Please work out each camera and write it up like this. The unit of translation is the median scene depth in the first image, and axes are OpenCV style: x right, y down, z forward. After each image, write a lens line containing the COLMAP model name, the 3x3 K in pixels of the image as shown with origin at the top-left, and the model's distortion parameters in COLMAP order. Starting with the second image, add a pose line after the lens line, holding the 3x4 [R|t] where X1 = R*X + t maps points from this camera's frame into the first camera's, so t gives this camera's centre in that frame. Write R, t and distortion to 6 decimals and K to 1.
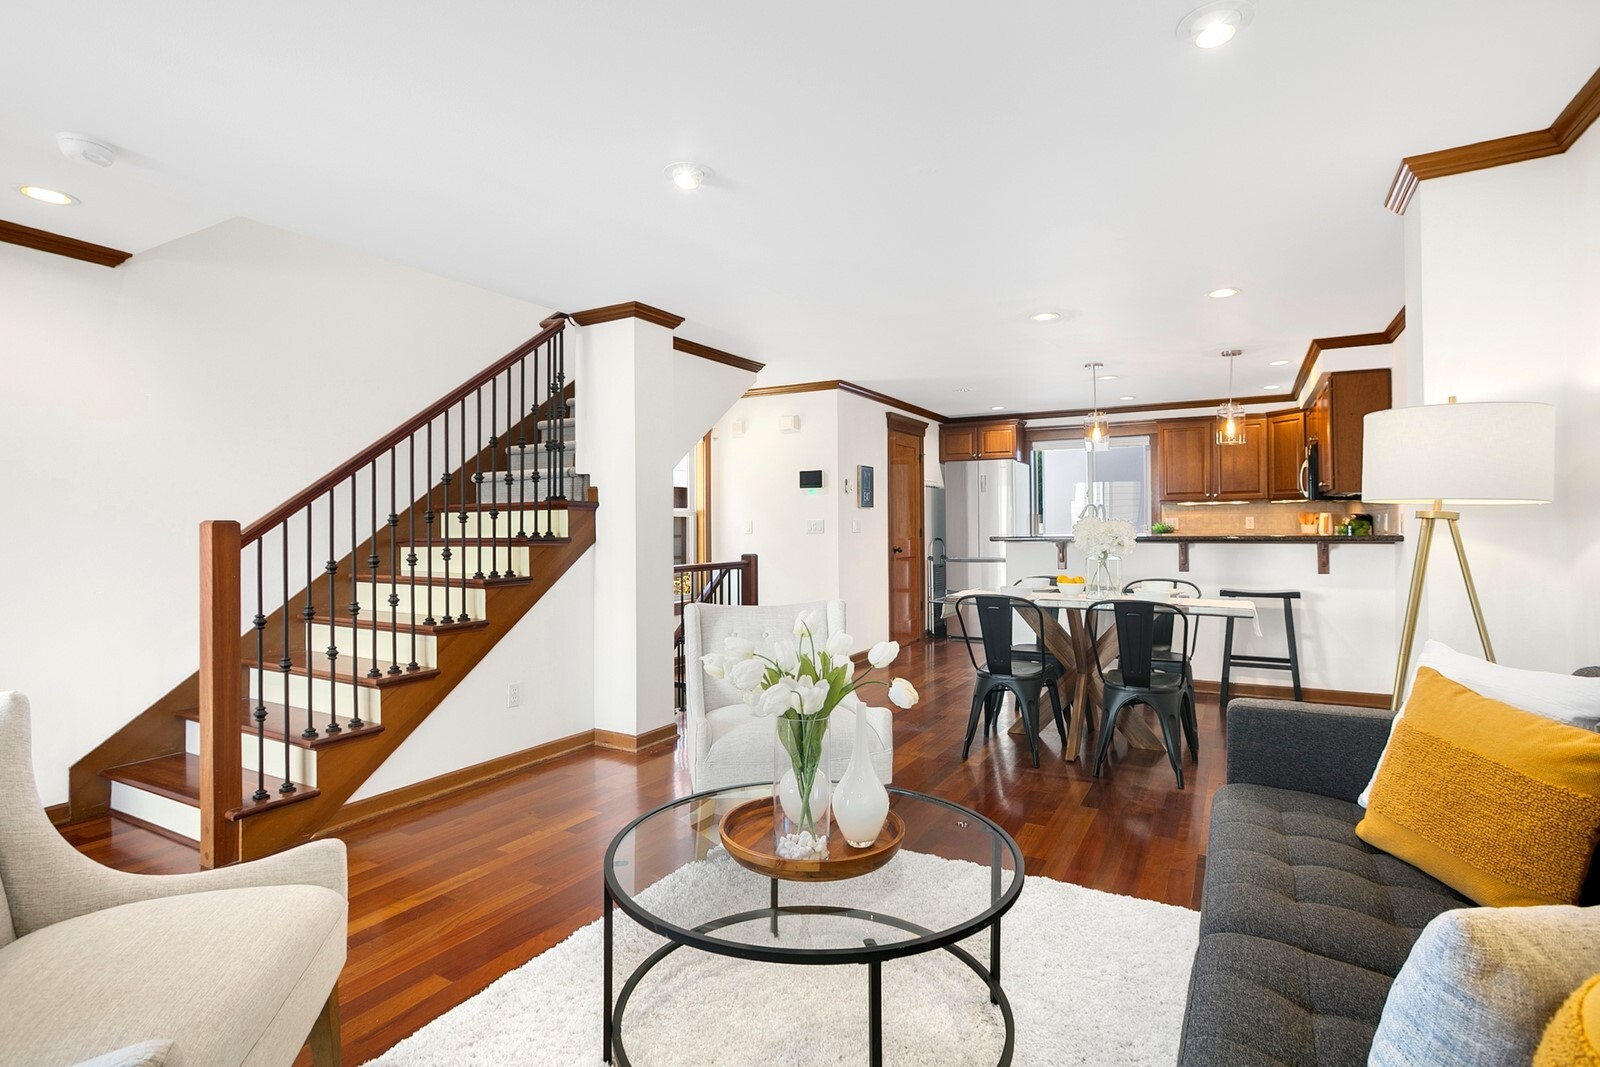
lens RADIAL K [[782.6, 0, 801.4], [0, 782.6, 521.2], [0, 0, 1]] dist [-0.021838, 0.014423]
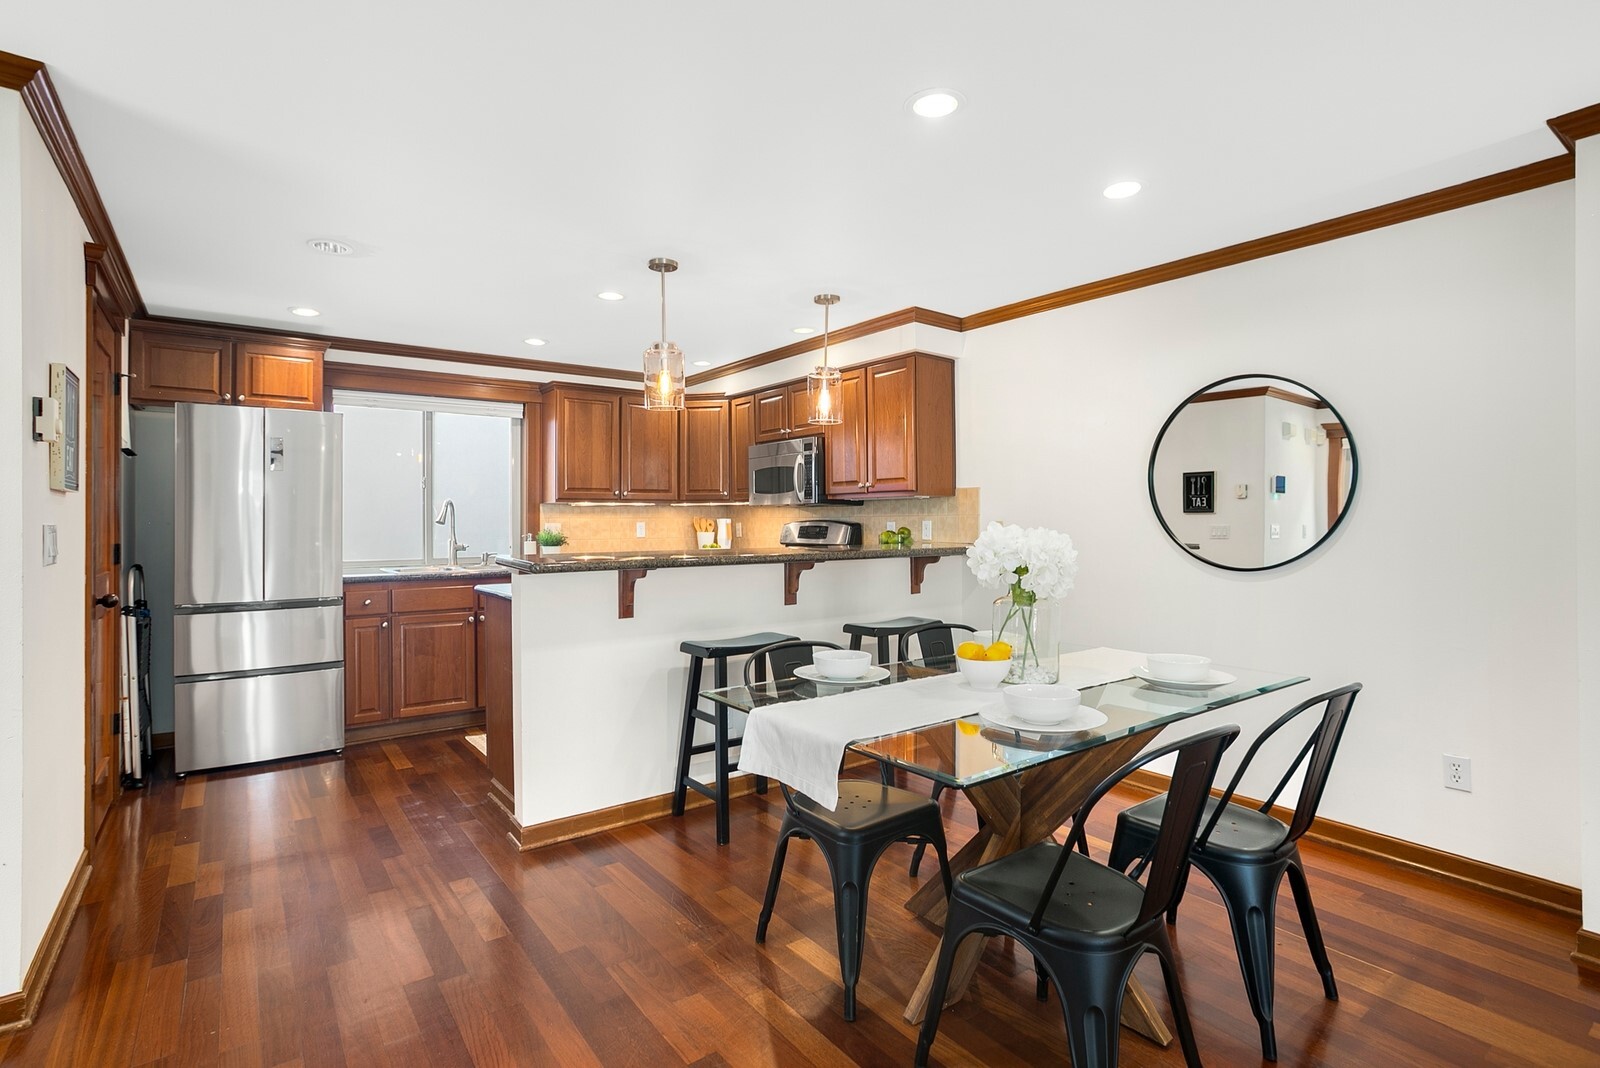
lens RADIAL K [[782.6, 0, 804.3], [0, 782.6, 523.7], [0, 0, 1]] dist [-0.021838, 0.014423]
pose [[0.397781, 0.003623, 0.917473, -0.096153], [-0.000895, 0.999993, -0.003560, -0.001349], [-0.917480, 0.000595, 0.397782, 0.522149]]
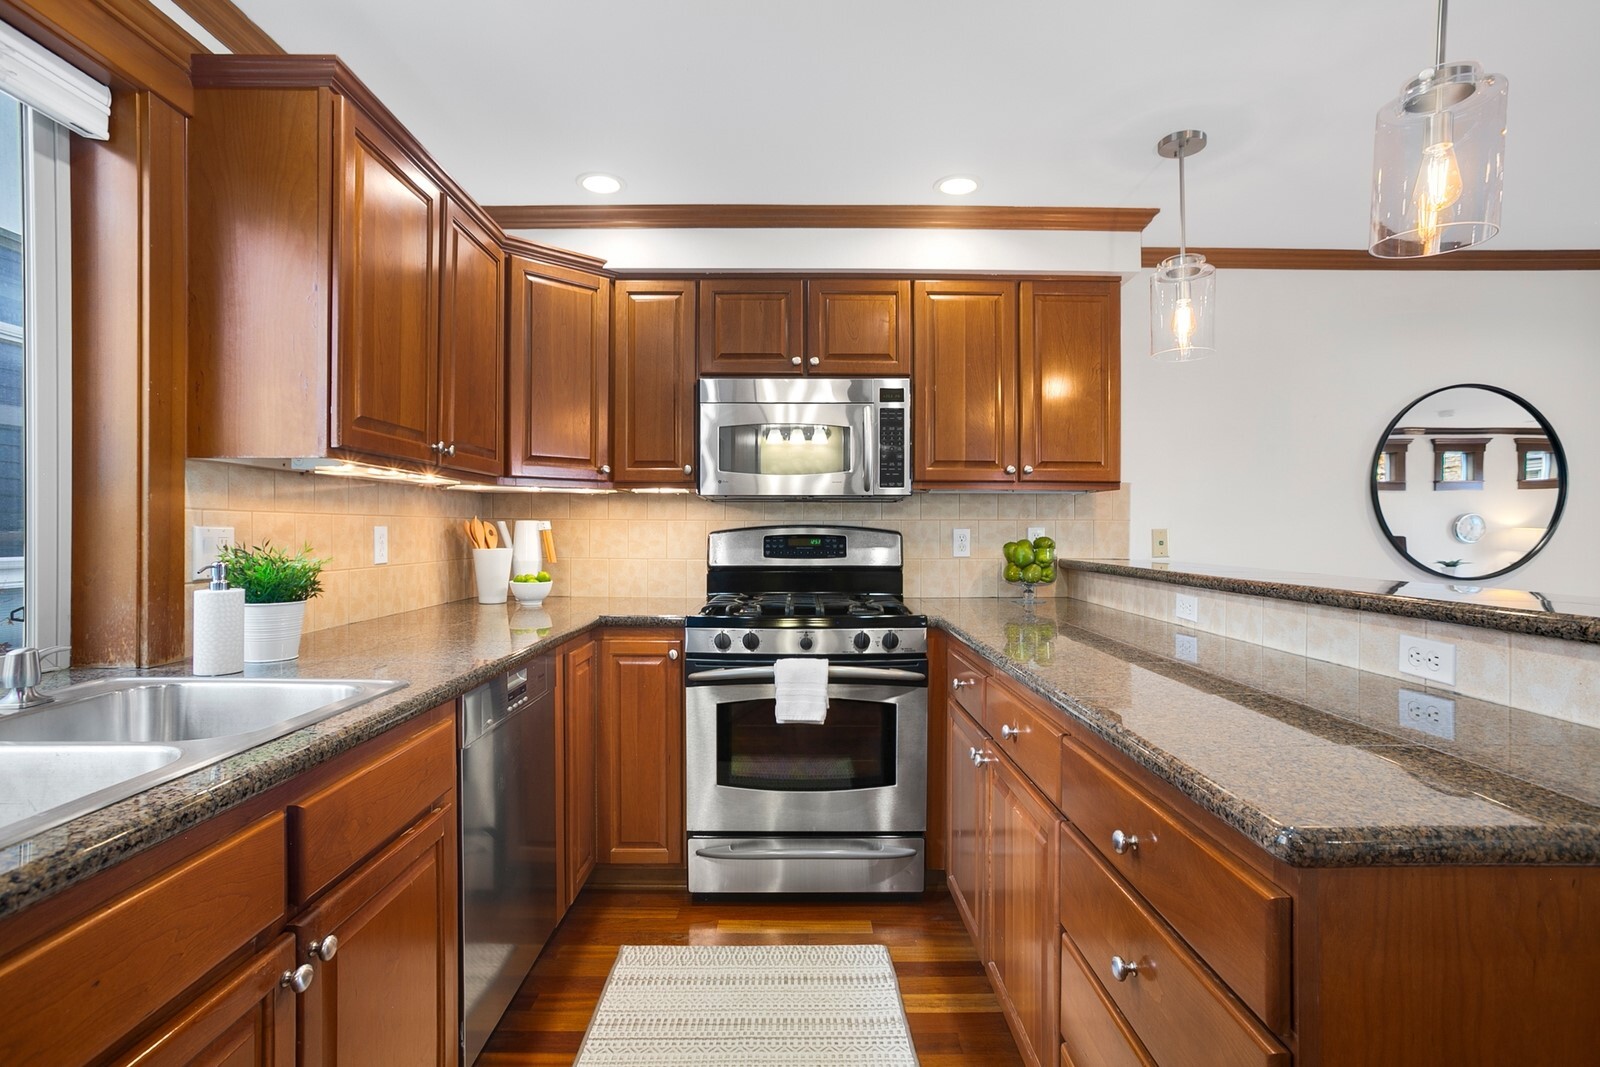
lens RADIAL K [[782.6, 0, 803.0], [0, 782.6, 529.4], [0, 0, 1]] dist [-0.021838, 0.014423]
pose [[-0.498147, 0.010704, 0.867026, 0.210859], [-0.000324, 0.999921, -0.012531, -0.000101], [-0.867092, -0.006524, -0.498105, 1.004336]]
